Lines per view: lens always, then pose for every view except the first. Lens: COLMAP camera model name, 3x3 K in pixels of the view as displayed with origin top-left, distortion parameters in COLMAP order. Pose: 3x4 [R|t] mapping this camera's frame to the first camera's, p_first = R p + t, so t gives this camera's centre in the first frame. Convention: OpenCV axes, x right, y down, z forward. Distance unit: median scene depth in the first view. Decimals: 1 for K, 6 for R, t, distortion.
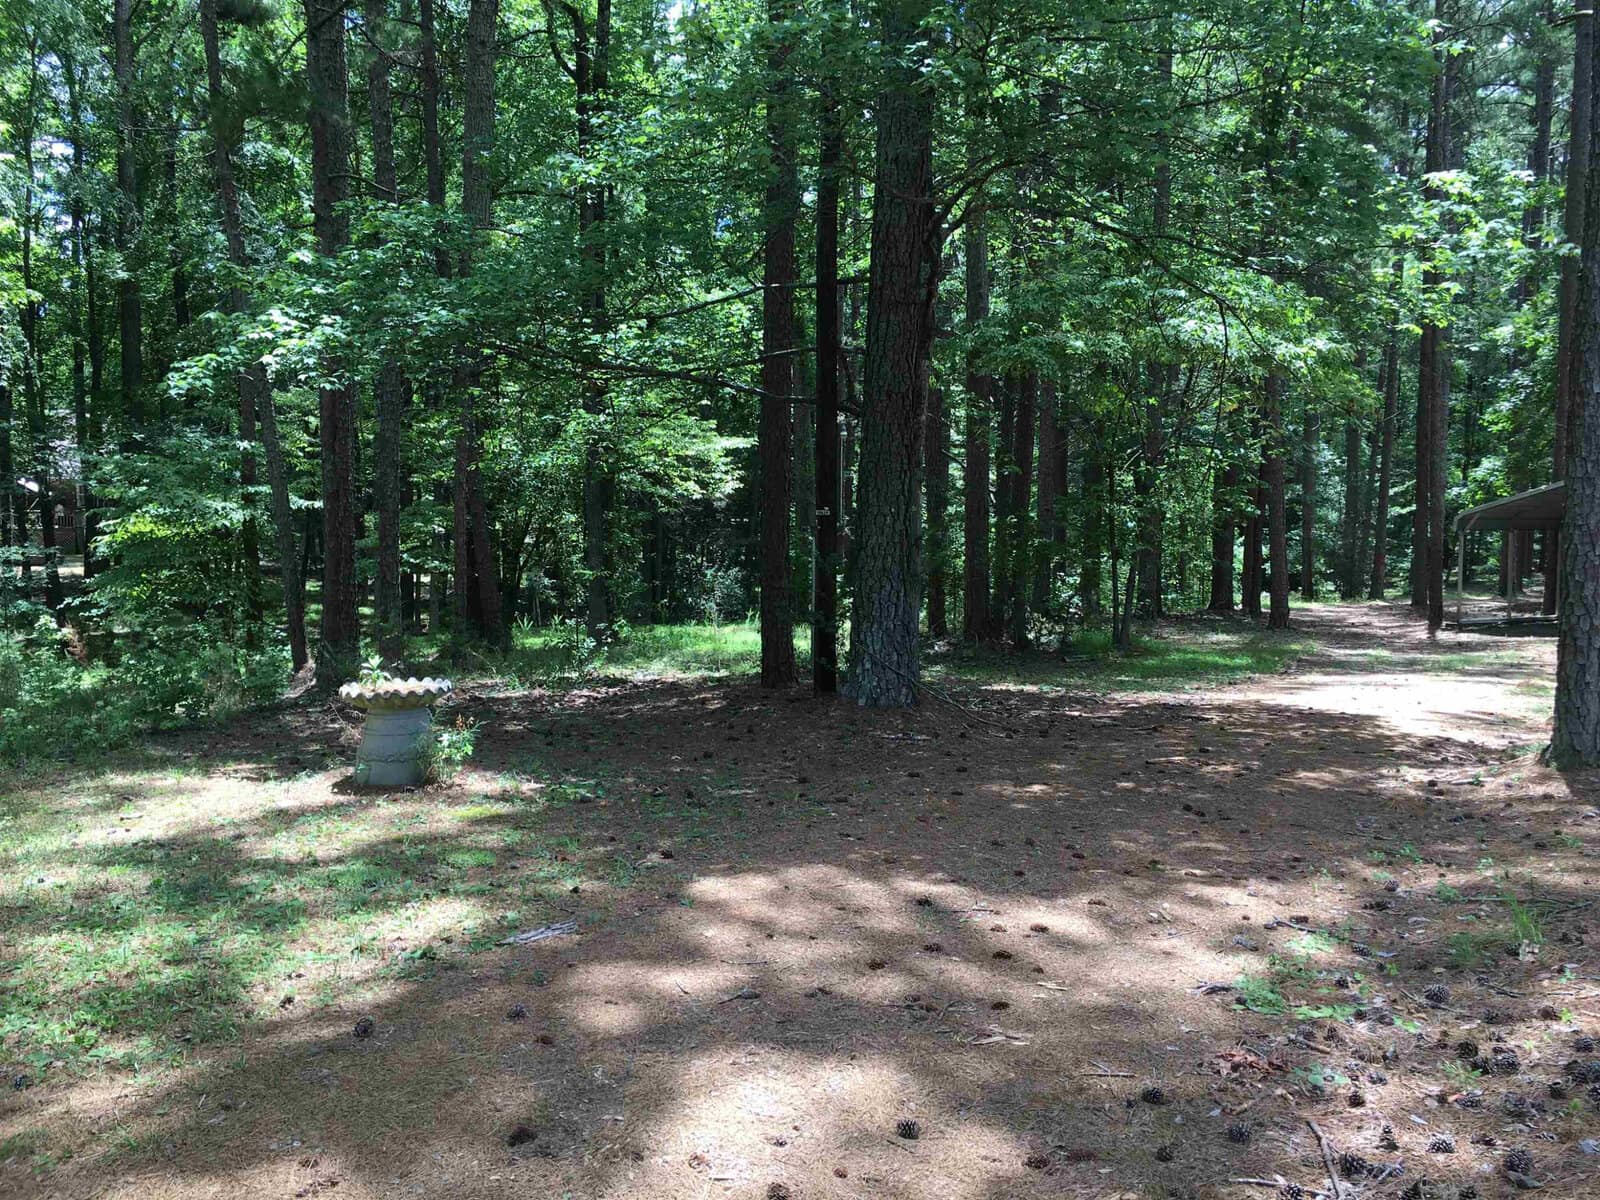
lens RADIAL K [[1362.4, 0, 819.8], [0, 1362.4, 602.2], [0, 0, 1]] dist [0.074323, -0.105532]
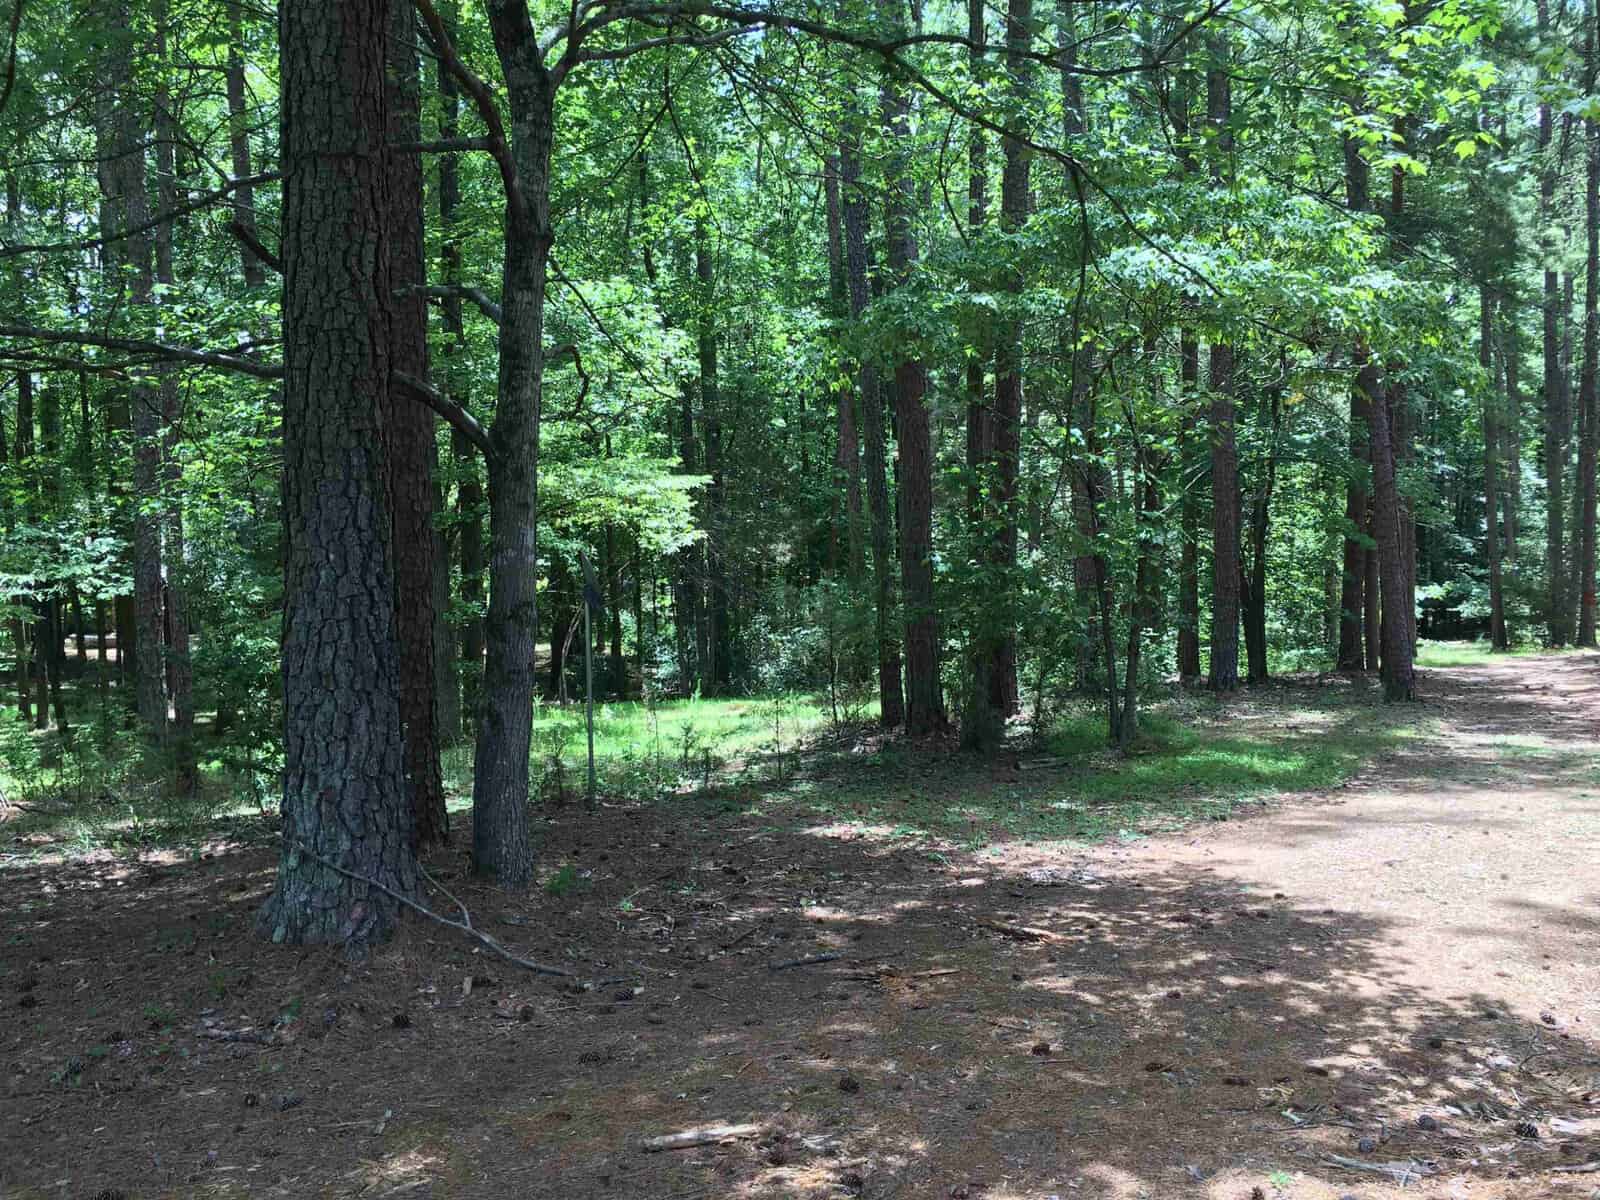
lens RADIAL K [[1362.4, 0, 819.8], [0, 1362.4, 602.2], [0, 0, 1]] dist [0.074323, -0.105532]
pose [[0.988879, -0.029631, -0.145743, 0.158222], [0.023954, 0.998890, -0.040553, -0.012887], [0.146783, 0.036610, 0.988491, 0.261726]]
